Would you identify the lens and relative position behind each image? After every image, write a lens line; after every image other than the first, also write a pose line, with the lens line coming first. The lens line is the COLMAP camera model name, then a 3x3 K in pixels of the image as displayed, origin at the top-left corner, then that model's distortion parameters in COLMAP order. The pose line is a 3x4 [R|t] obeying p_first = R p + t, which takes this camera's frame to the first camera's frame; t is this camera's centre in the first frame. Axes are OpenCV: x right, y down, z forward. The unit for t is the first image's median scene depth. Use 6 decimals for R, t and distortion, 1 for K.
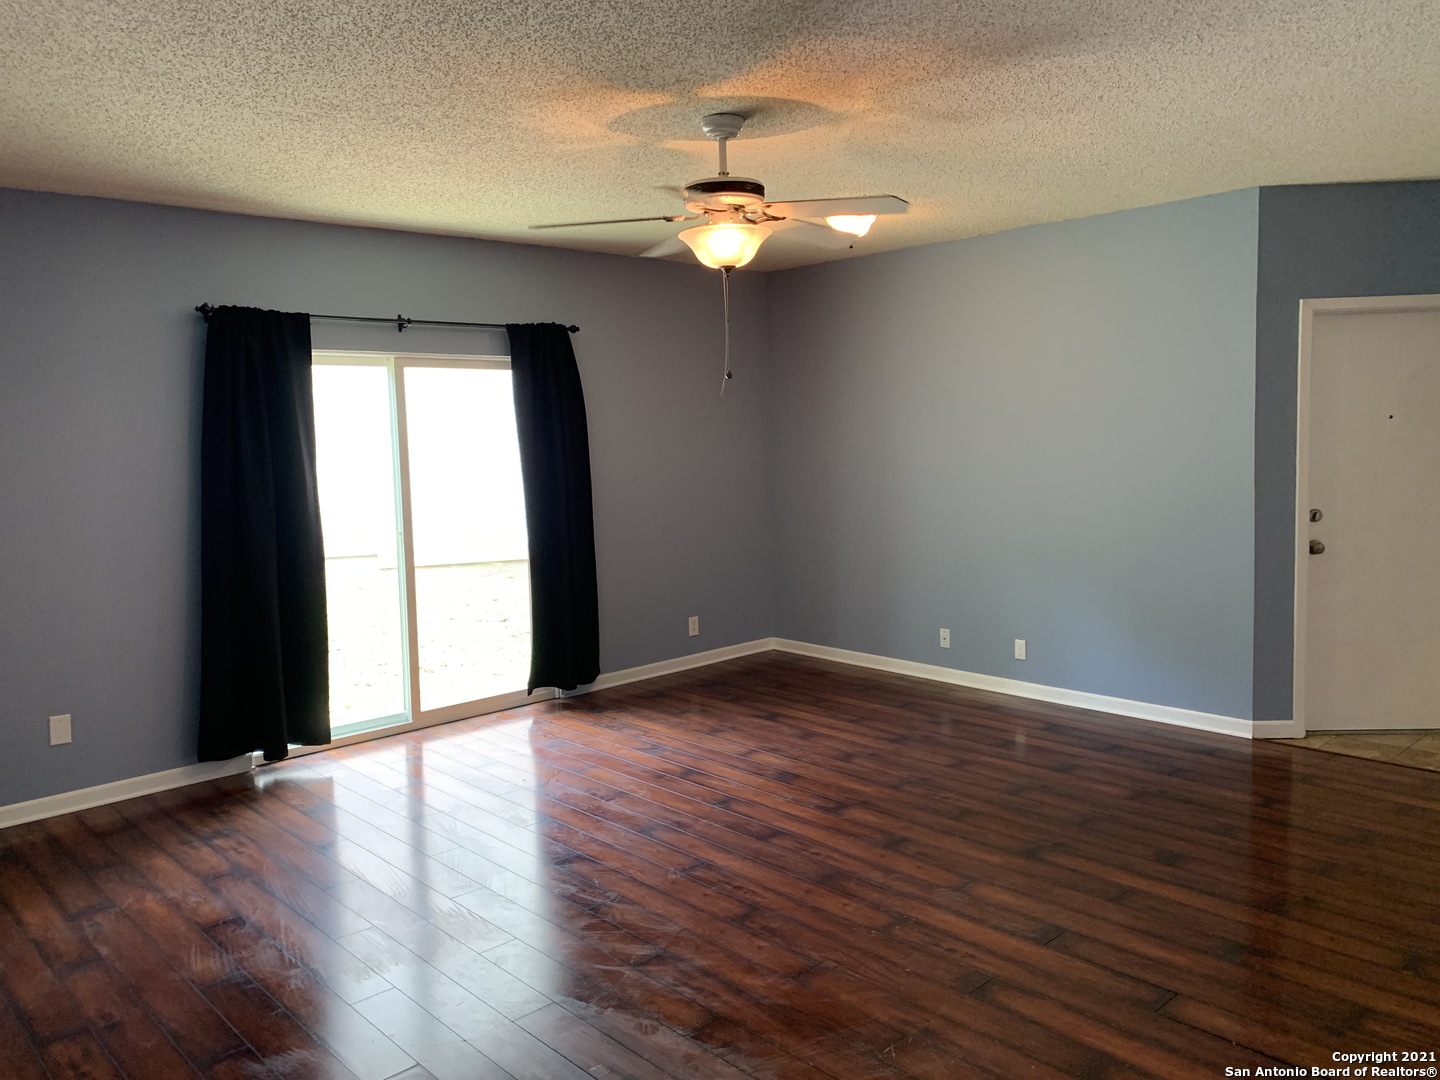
lens RADIAL K [[1099.0, 0, 714.1], [0, 1099.0, 520.2], [0, 0, 1]] dist [0.053075, -0.053554]
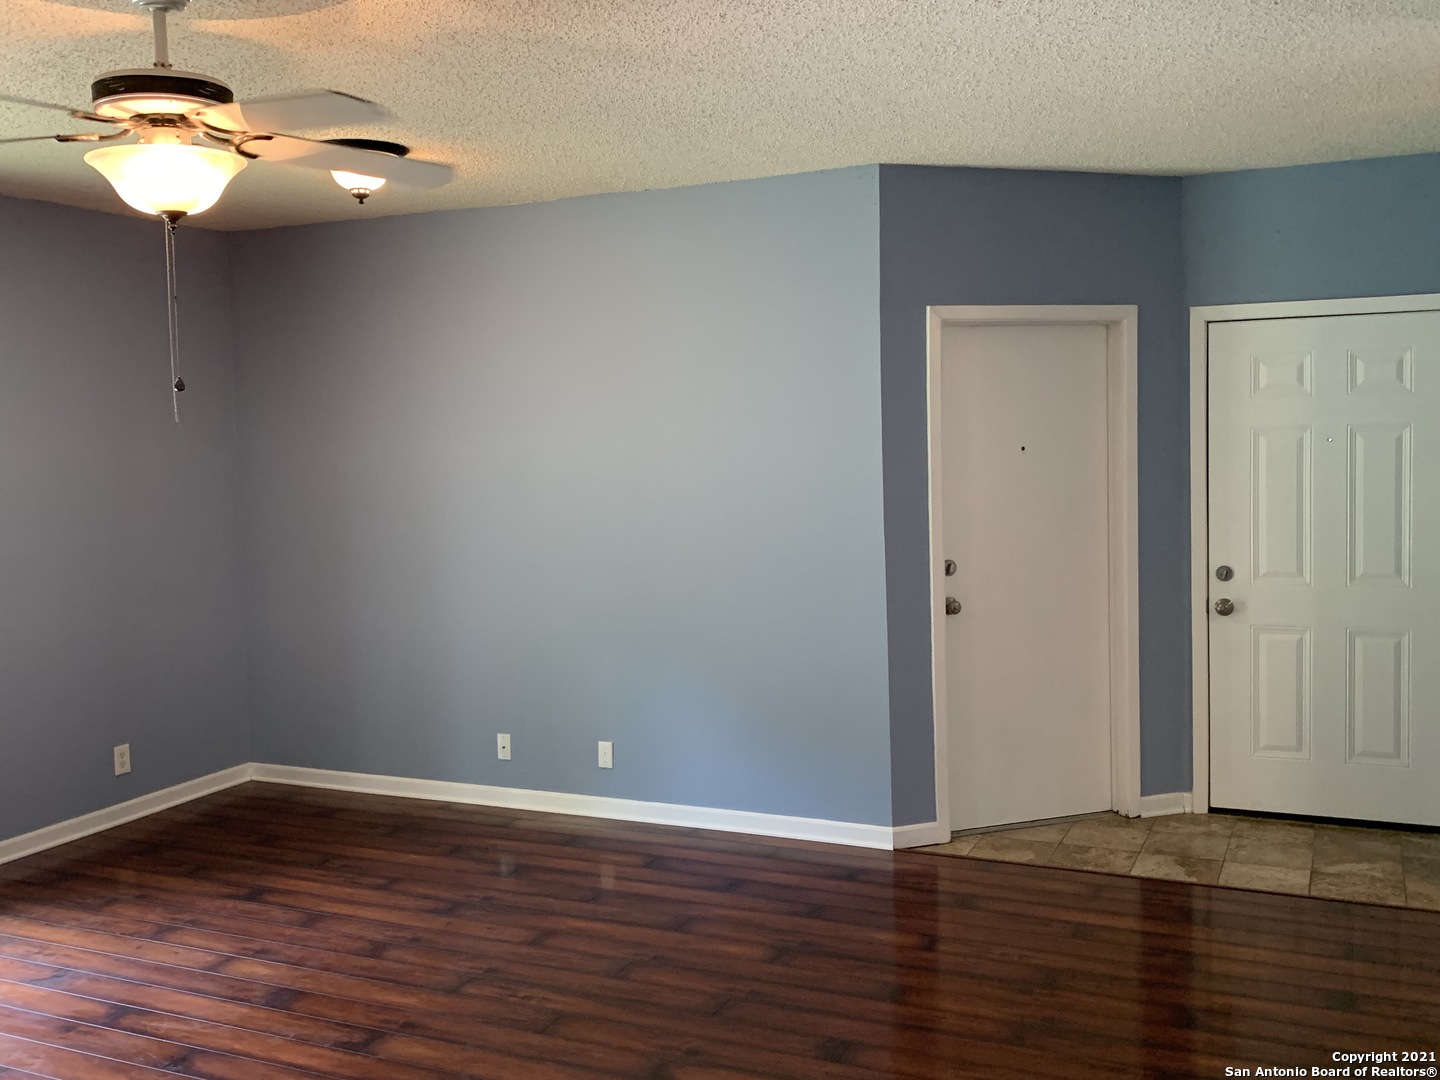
lens RADIAL K [[1397.2, 0, 738.2], [0, 1397.2, 513.9], [0, 0, 1]] dist [0.033551, -0.028416]
pose [[0.921931, -0.018841, 0.386897, -0.002826], [0.032608, 0.999046, -0.029051, -0.019559], [-0.385980, 0.039399, 0.921665, 0.109923]]
